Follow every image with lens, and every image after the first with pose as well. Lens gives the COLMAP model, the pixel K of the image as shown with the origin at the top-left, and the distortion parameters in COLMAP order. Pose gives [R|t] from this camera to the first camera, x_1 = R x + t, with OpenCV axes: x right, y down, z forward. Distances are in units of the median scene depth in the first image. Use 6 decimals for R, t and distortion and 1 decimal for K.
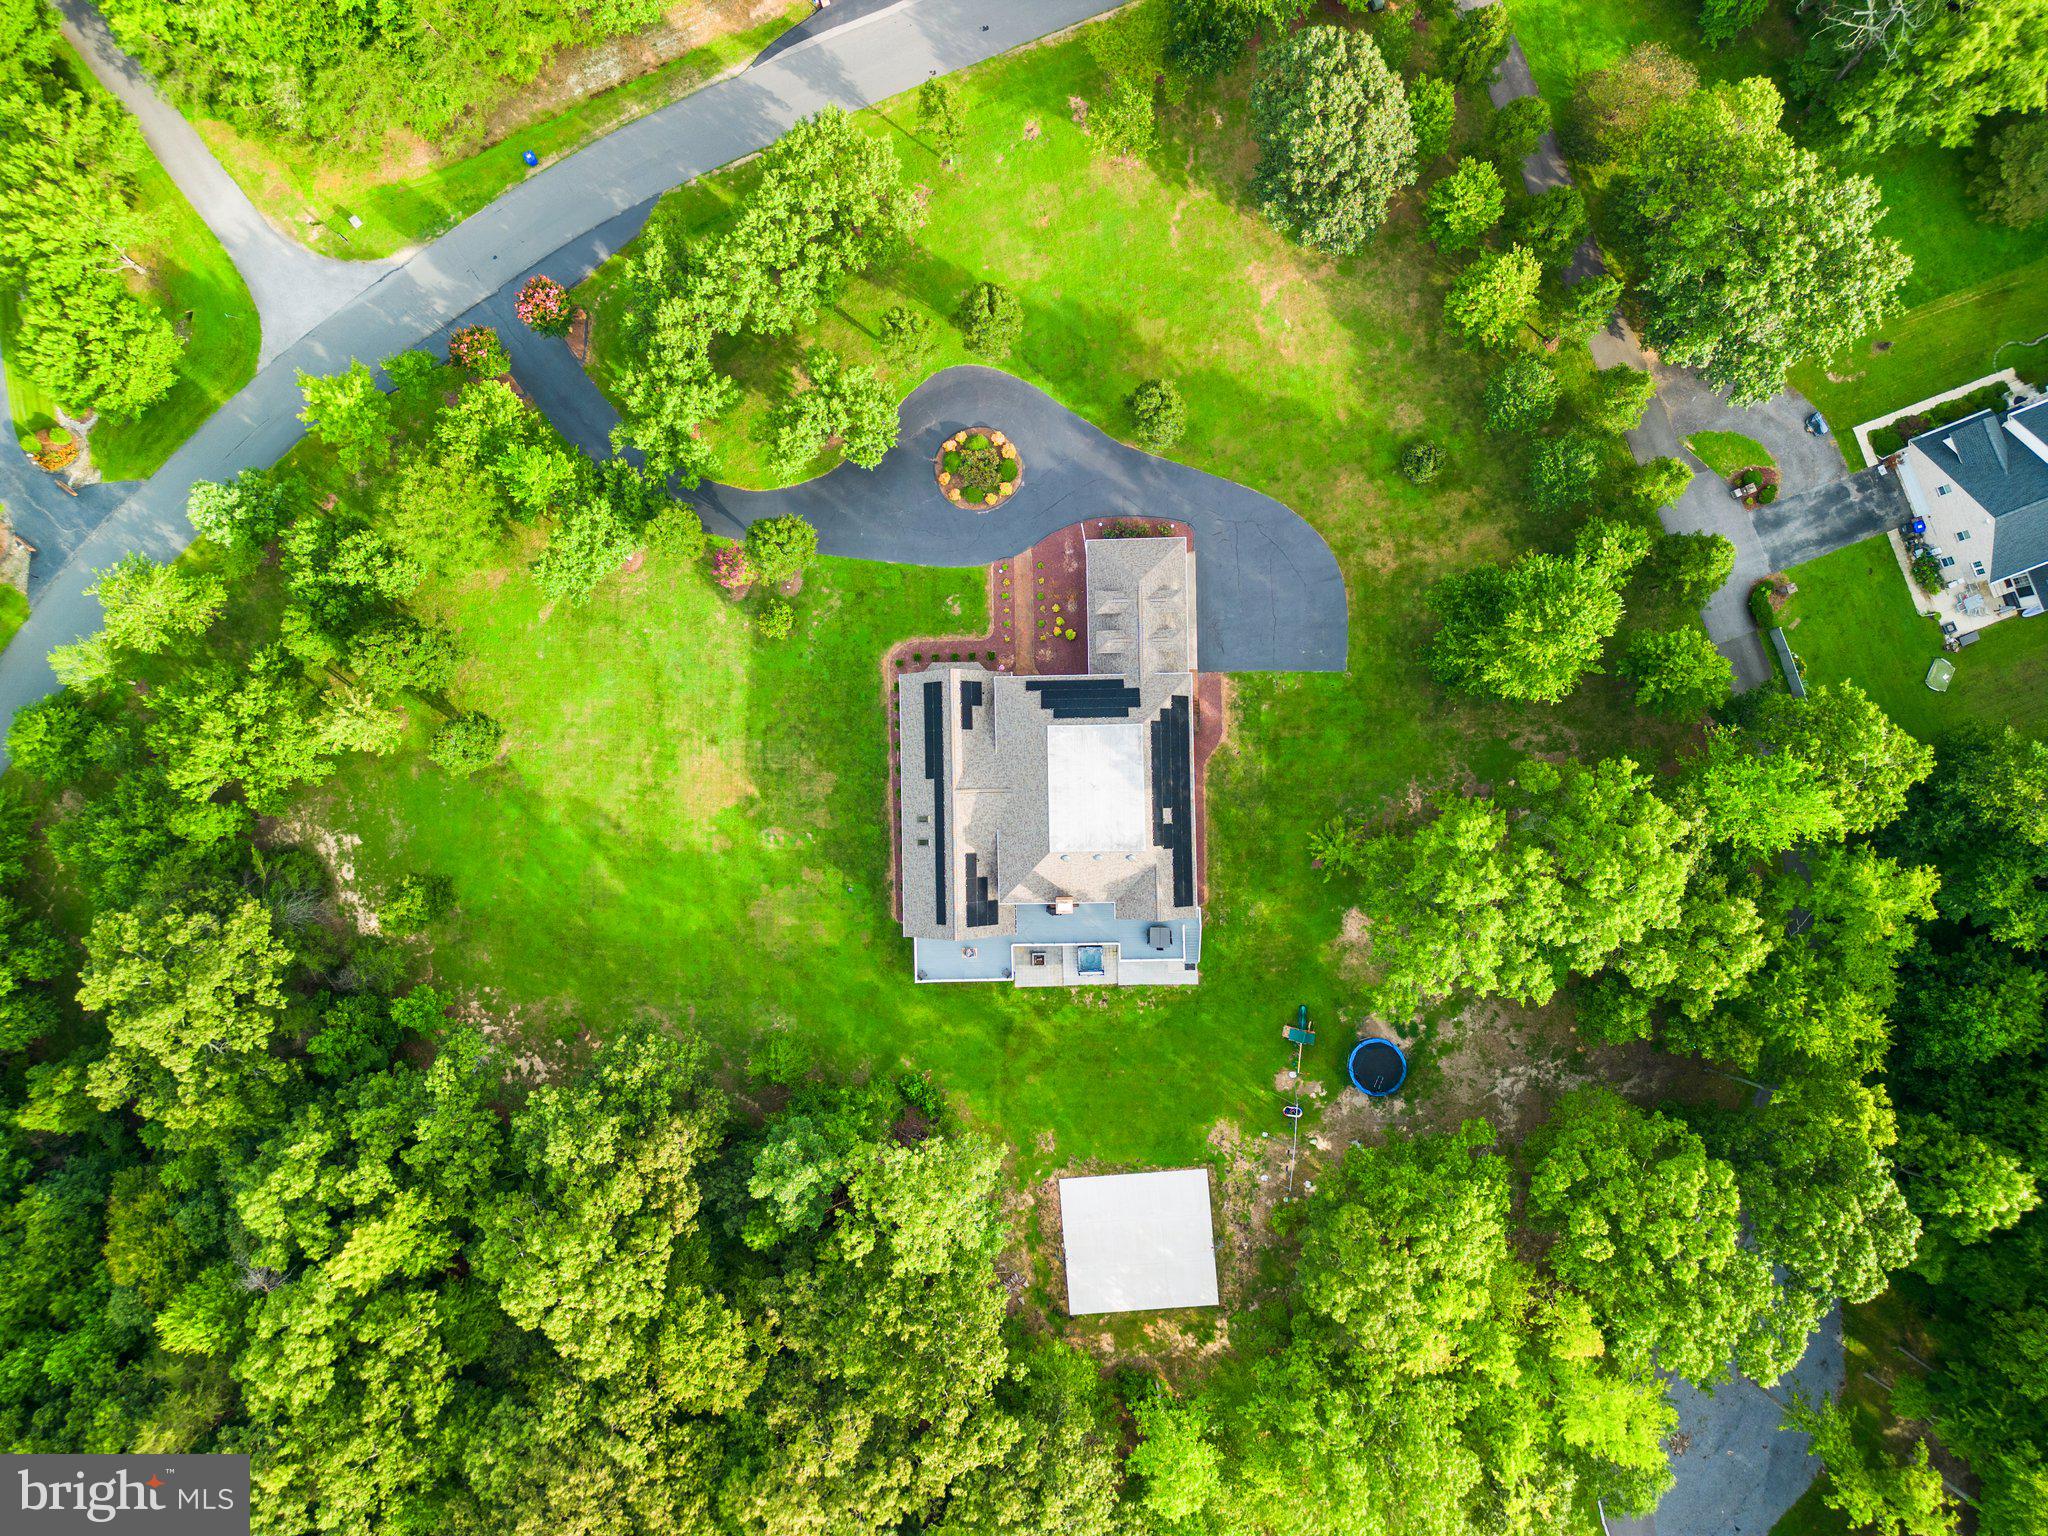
lens RADIAL K [[1574.5, 0, 1024.0], [0, 1574.5, 768.0], [0, 0, 1]] dist [0.006342, 0.002546]
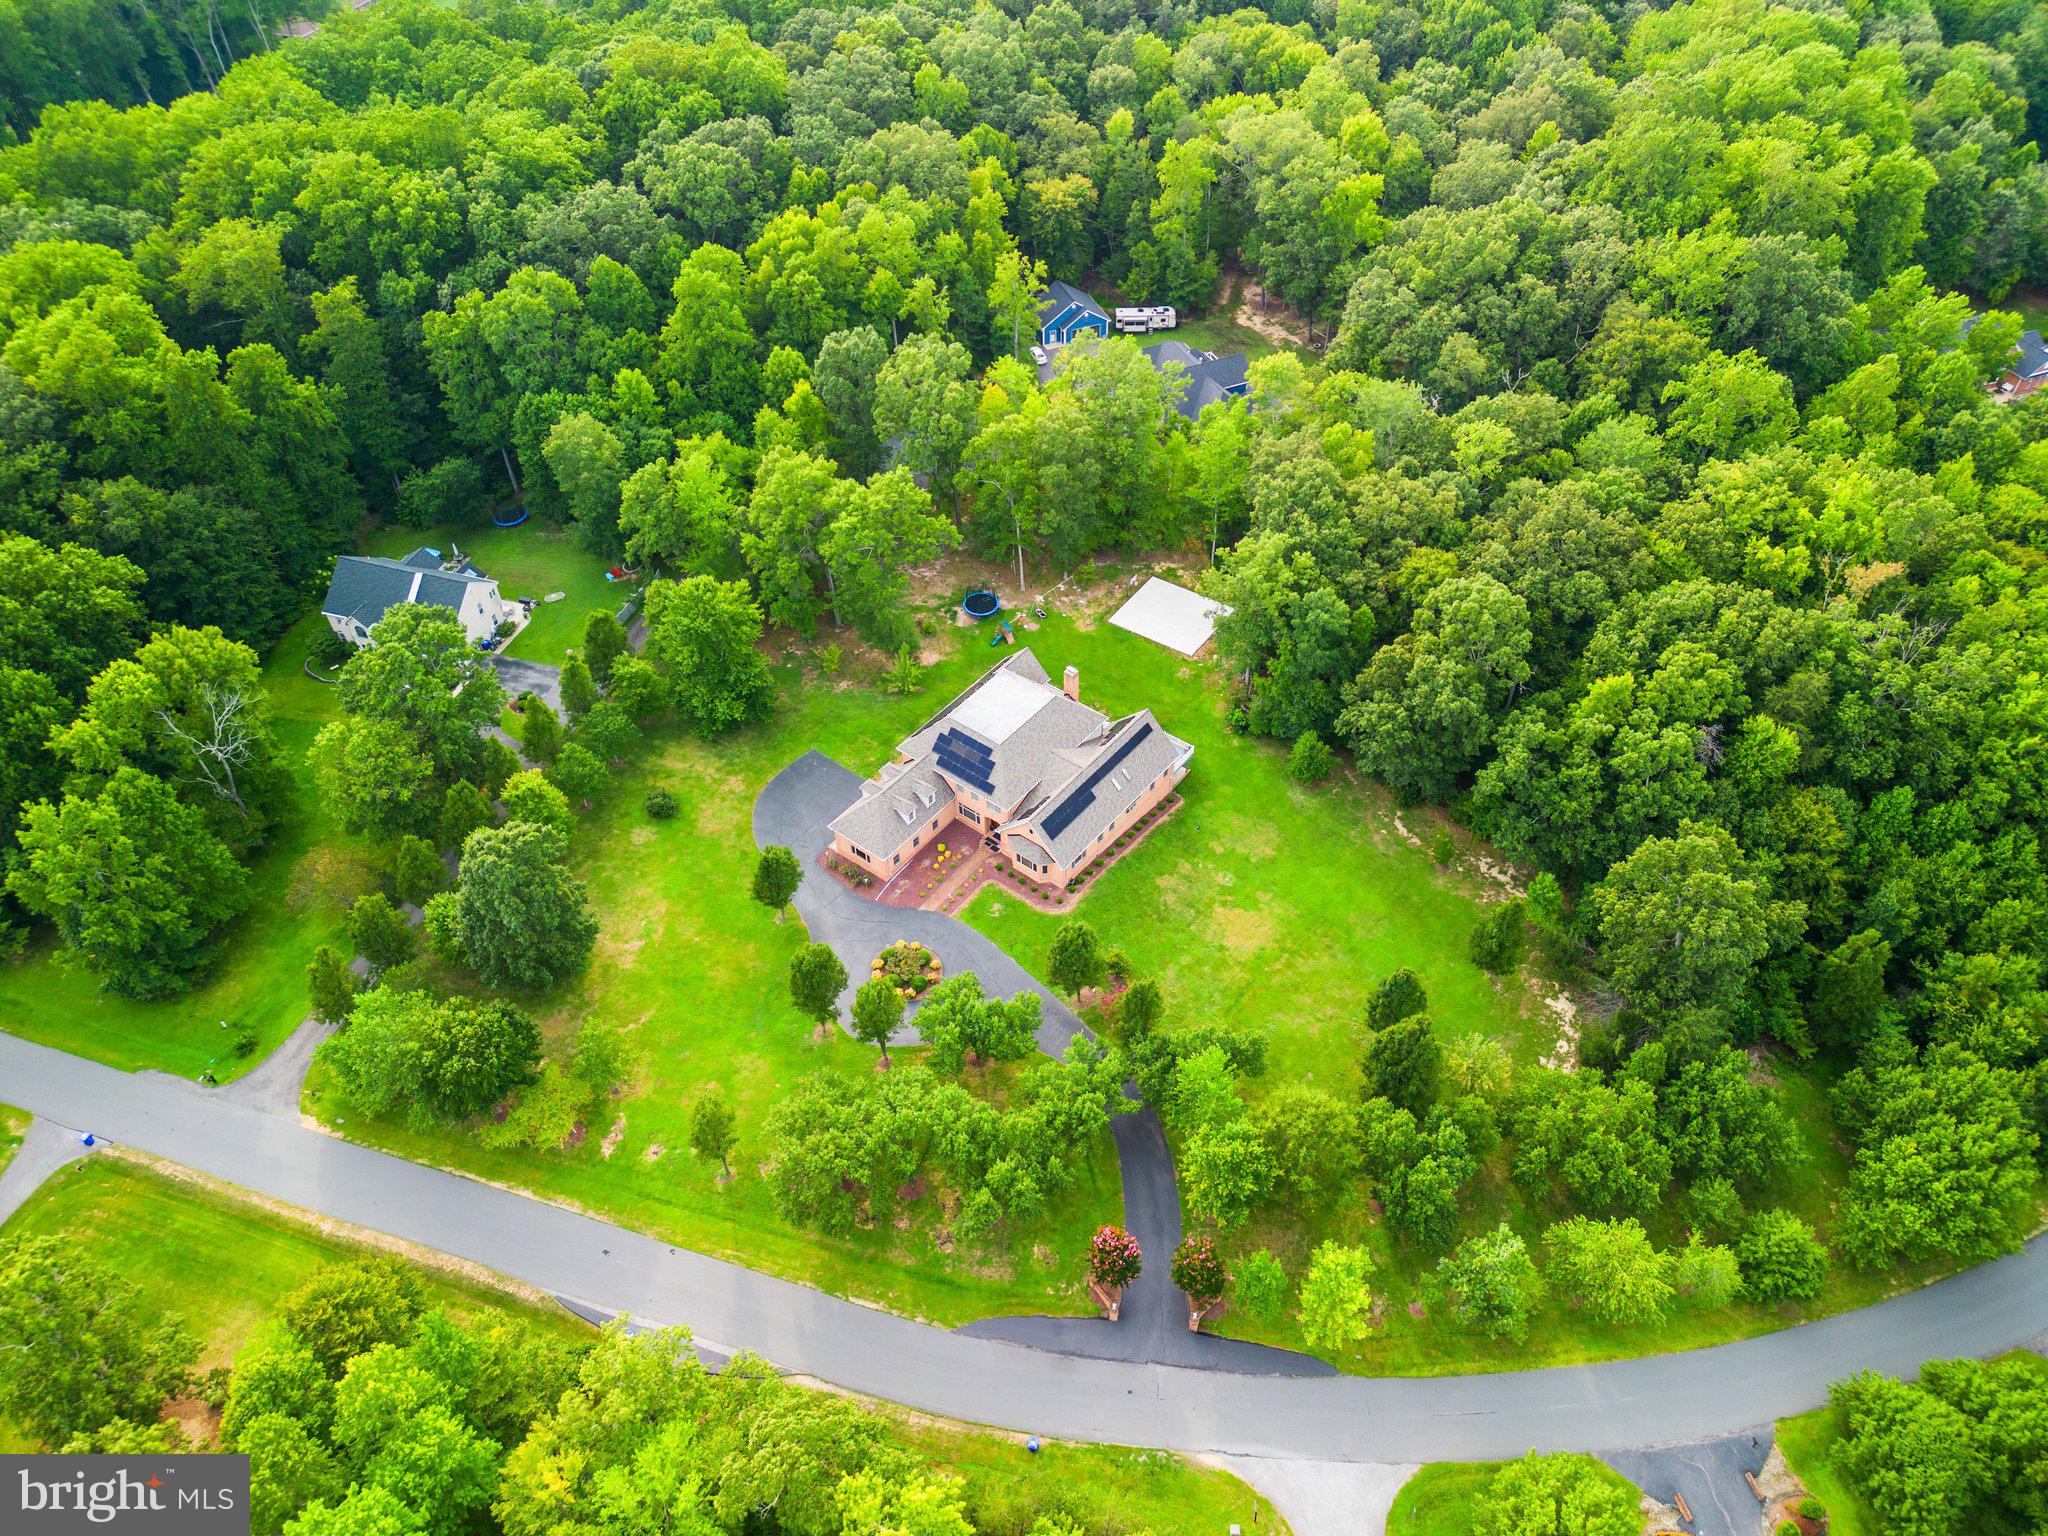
lens RADIAL K [[1574.5, 0, 1024.0], [0, 1574.5, 768.0], [0, 0, 1]] dist [0.006342, 0.002546]
pose [[-0.771054, -0.387445, 0.505333, -0.657044], [0.636058, -0.506135, 0.582459, -0.769504], [0.030096, 0.770528, 0.636695, 0.130007]]
